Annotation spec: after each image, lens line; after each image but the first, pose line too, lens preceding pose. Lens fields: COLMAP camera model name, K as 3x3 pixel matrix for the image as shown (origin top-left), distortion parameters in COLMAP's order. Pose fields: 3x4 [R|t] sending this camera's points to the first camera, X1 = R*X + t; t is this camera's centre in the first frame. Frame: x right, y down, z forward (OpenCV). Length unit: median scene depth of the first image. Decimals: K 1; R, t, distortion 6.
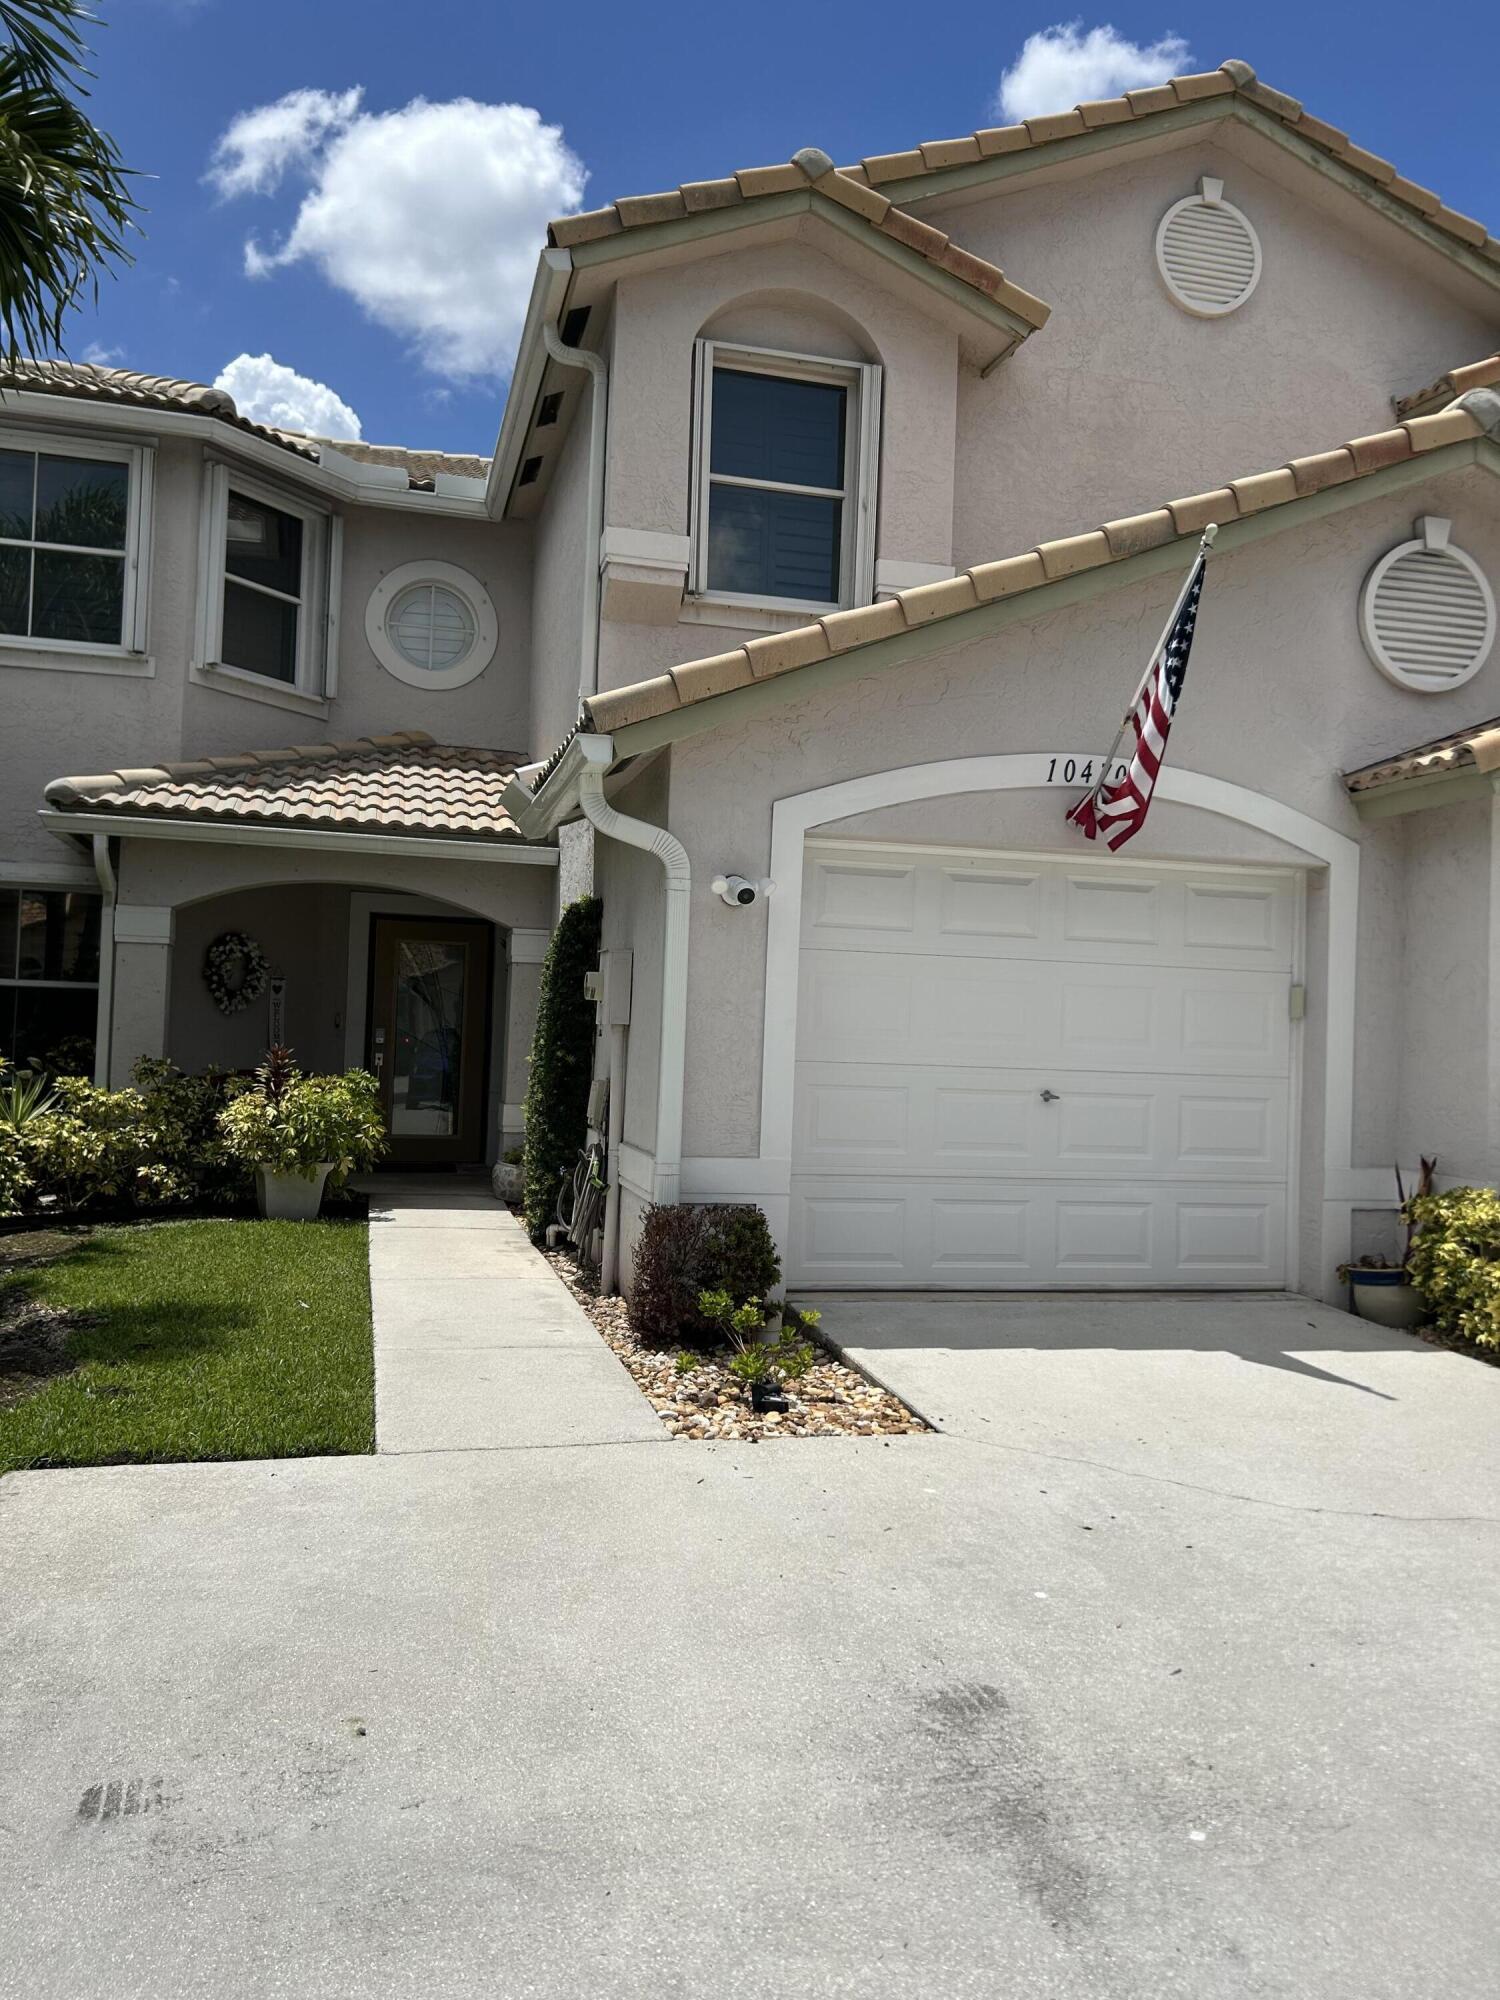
lens RADIAL K [[1507.6, 0, 741.3], [0, 1507.6, 986.2], [0, 0, 1]] dist [0.096632, -0.001825]
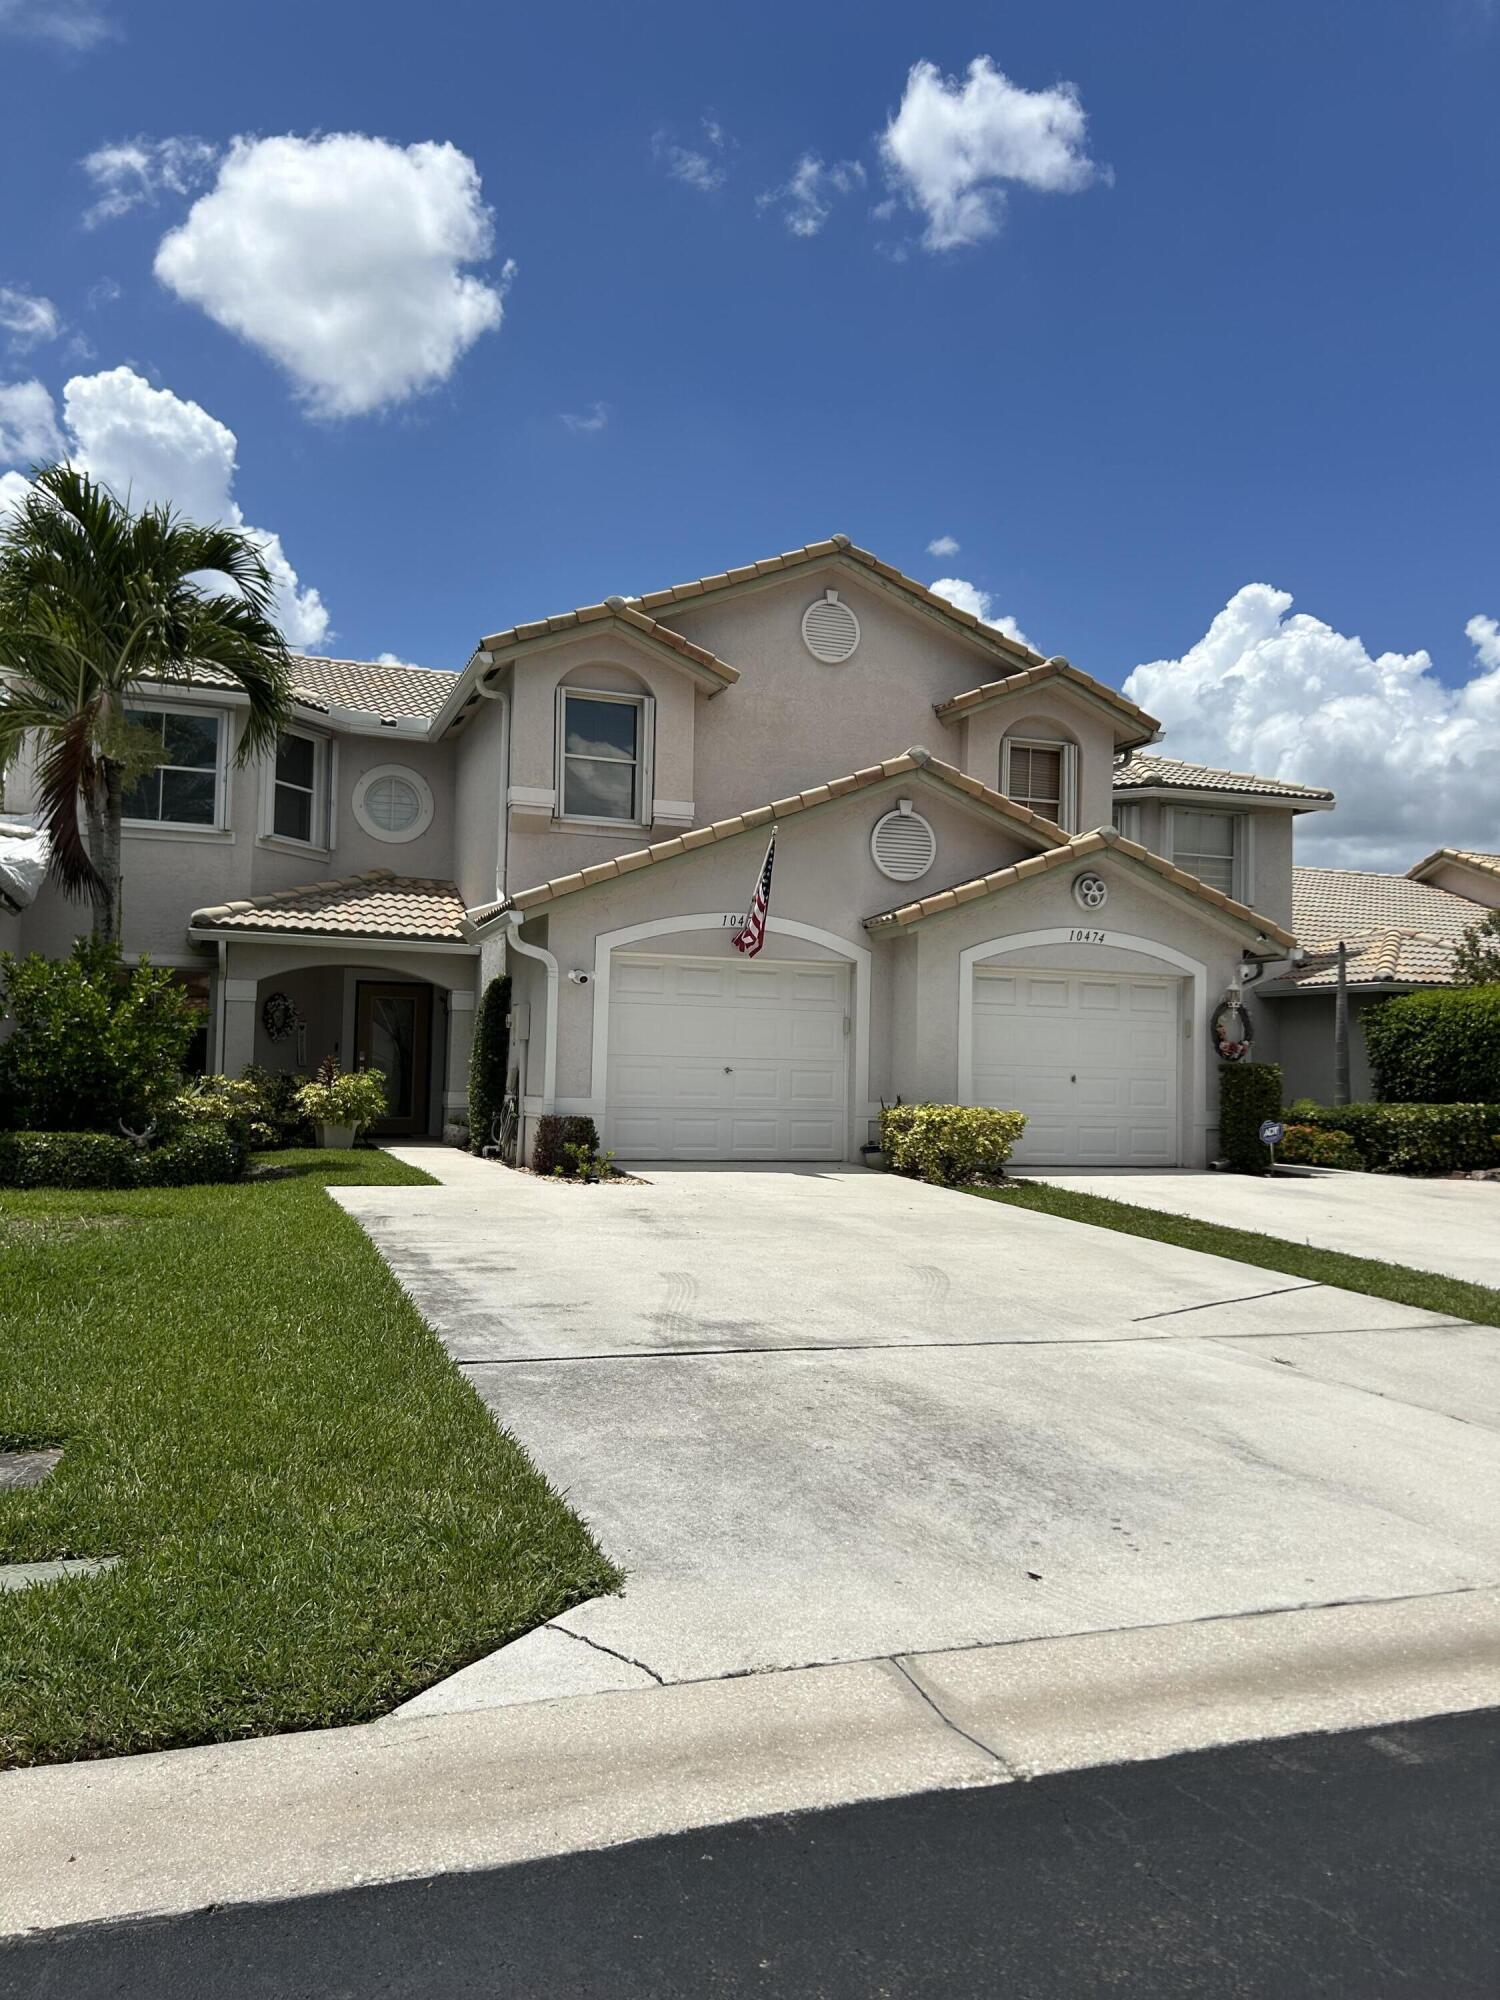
lens RADIAL K [[1507.6, 0, 768.1], [0, 1507.6, 1018.7], [0, 0, 1]] dist [0.096632, -0.001825]
pose [[0.993829, -0.009706, 0.110496, 0.019389], [0.010450, 0.999926, -0.006162, 0.010335], [-0.110428, 0.007278, 0.993857, -0.887173]]
